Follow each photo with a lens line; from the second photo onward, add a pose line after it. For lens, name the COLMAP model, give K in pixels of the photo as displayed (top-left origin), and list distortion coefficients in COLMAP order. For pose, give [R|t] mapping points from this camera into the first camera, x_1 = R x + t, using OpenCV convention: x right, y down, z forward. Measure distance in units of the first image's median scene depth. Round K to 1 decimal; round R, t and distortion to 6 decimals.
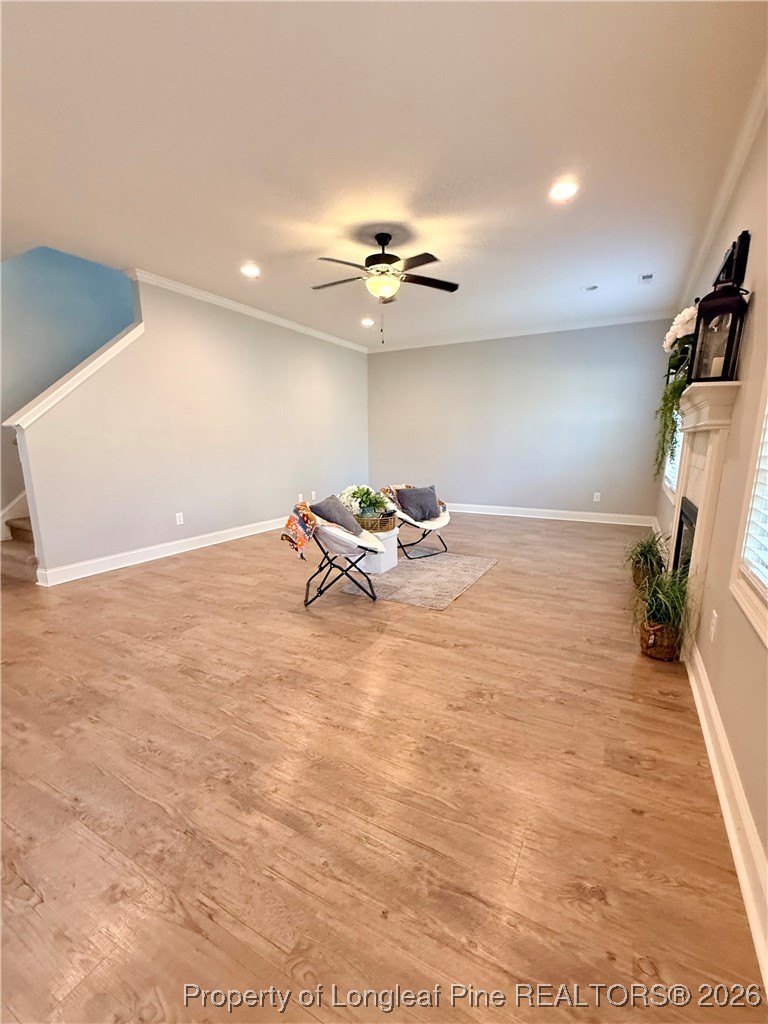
lens RADIAL K [[431.2, 0, 375.7], [0, 431.2, 519.0], [0, 0, 1]] dist [-0.000357, 0.000101]
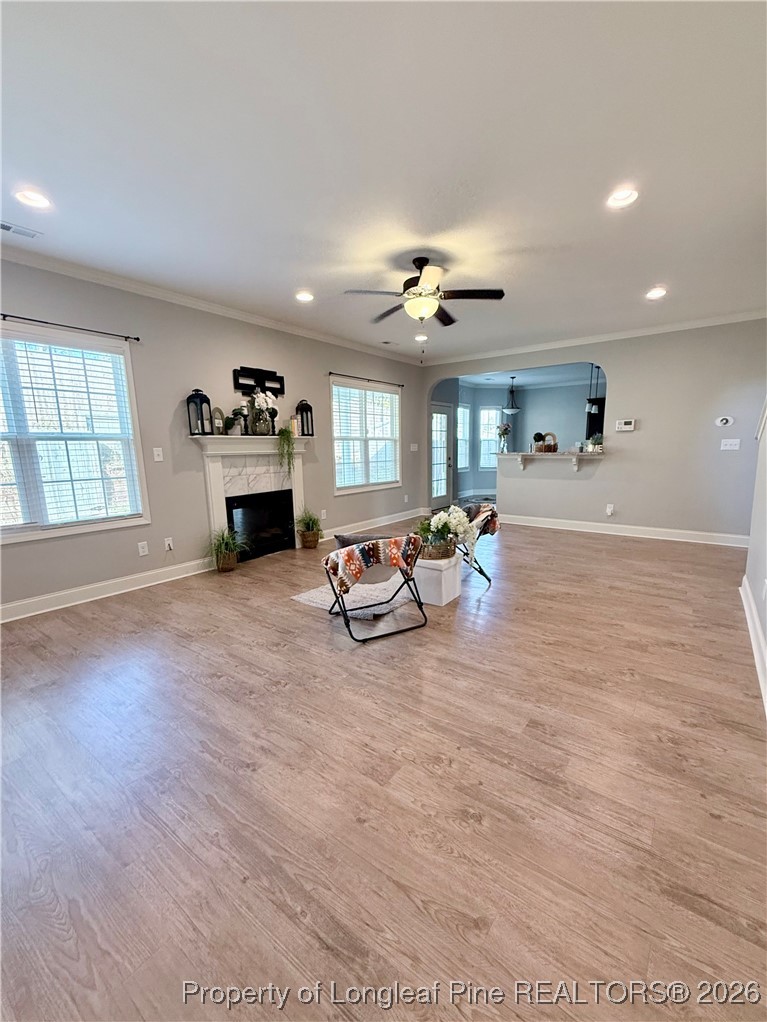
lens RADIAL K [[430.4, 0, 374.5], [0, 430.4, 521.1], [0, 0, 1]] dist [-0.000357, 0.000101]
pose [[-0.987546, -0.006373, 0.157201, -0.040367], [0.048043, 0.939239, 0.339885, -0.498257], [-0.149816, 0.343204, -0.927236, 2.544117]]
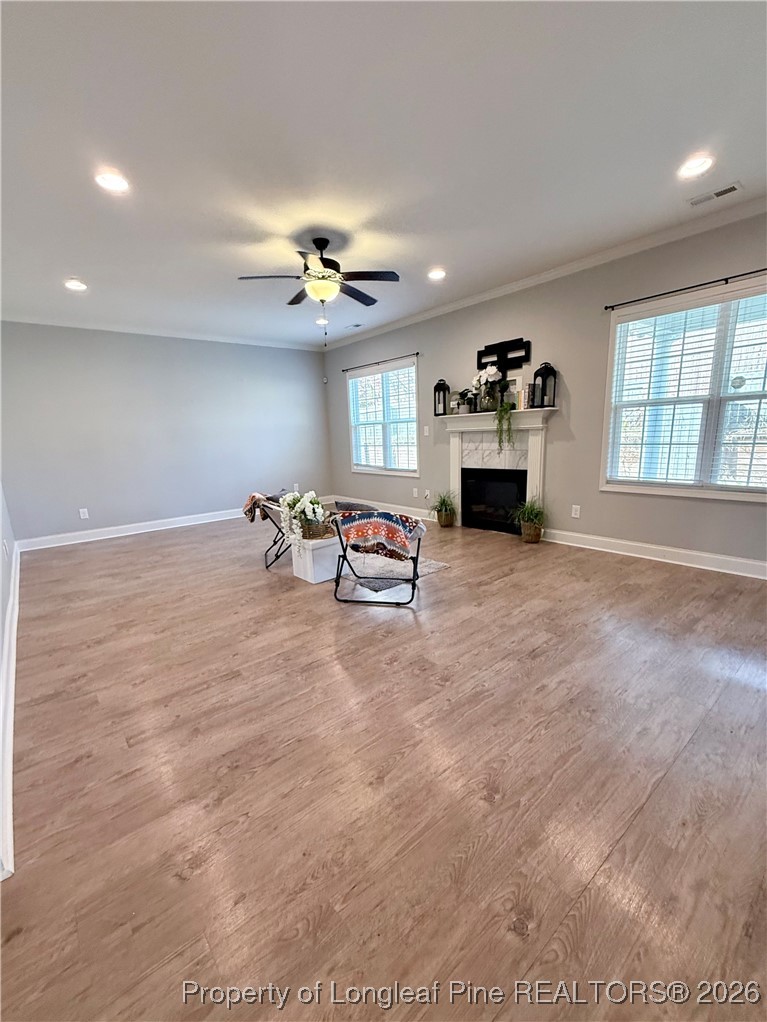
lens RADIAL K [[430.4, 0, 386.2], [0, 430.4, 515.1], [0, 0, 1]] dist [-0.000357, 0.000101]
pose [[0.368985, -0.181920, 0.911458, -1.125901], [0.201995, 0.972914, 0.112413, -0.132704], [-0.907220, 0.142632, 0.395738, 0.660585]]
